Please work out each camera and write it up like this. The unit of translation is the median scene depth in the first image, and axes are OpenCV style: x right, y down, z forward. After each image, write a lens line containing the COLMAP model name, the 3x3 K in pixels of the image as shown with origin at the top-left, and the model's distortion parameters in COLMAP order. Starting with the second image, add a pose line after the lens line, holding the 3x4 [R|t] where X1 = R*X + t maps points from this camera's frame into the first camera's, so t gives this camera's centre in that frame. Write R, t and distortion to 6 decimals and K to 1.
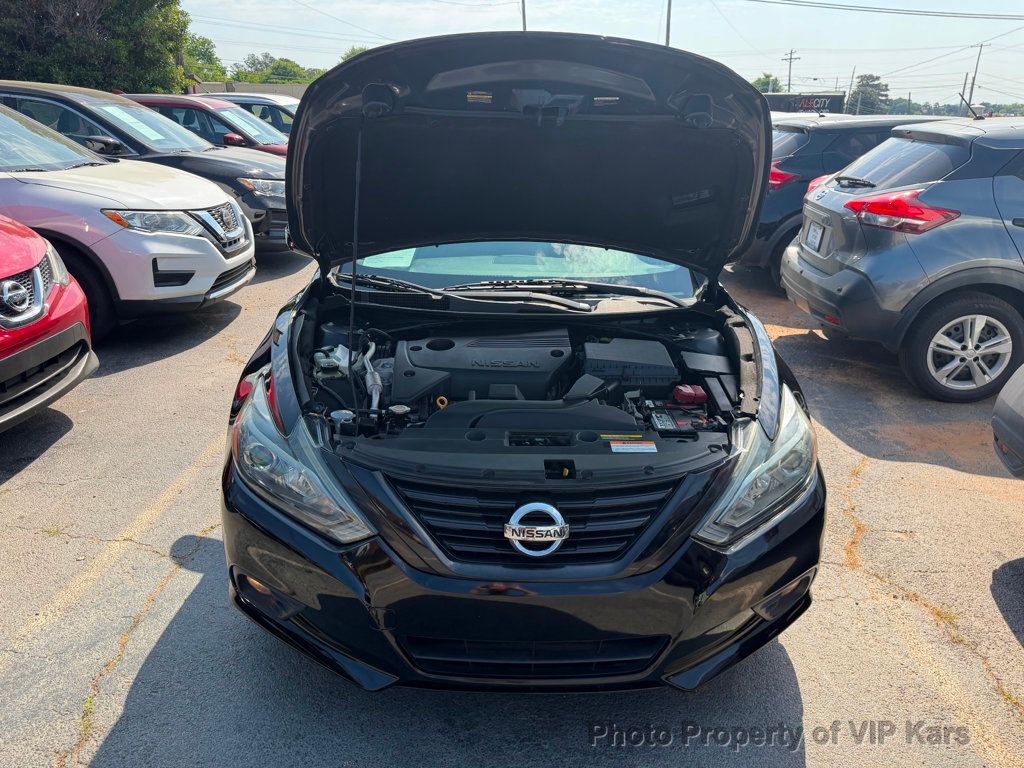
lens RADIAL K [[734.3, 0, 512.1], [0, 734.3, 381.9], [0, 0, 1]] dist [0.019507, -0.022473]
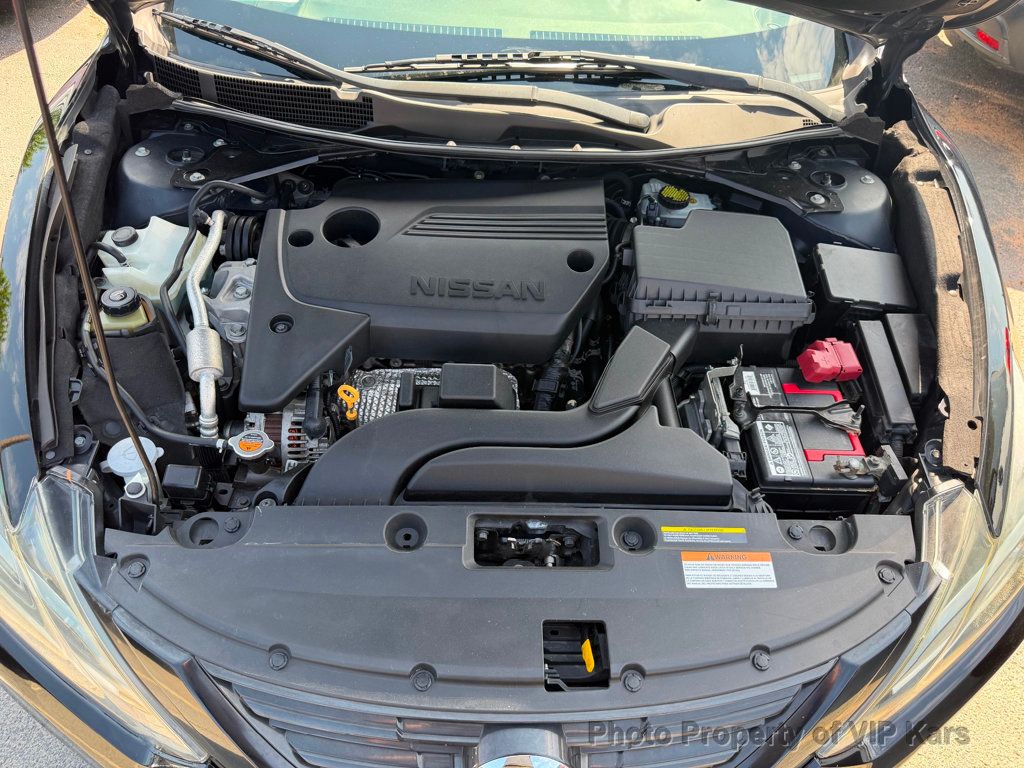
lens RADIAL K [[734.3, 0, 509.7], [0, 734.3, 389.1], [0, 0, 1]] dist [0.019507, -0.022473]
pose [[0.999353, 0.032290, 0.015855, 0.006870], [-0.035952, 0.881487, 0.470838, -0.195316], [0.001227, -0.471104, 0.882077, 0.500732]]
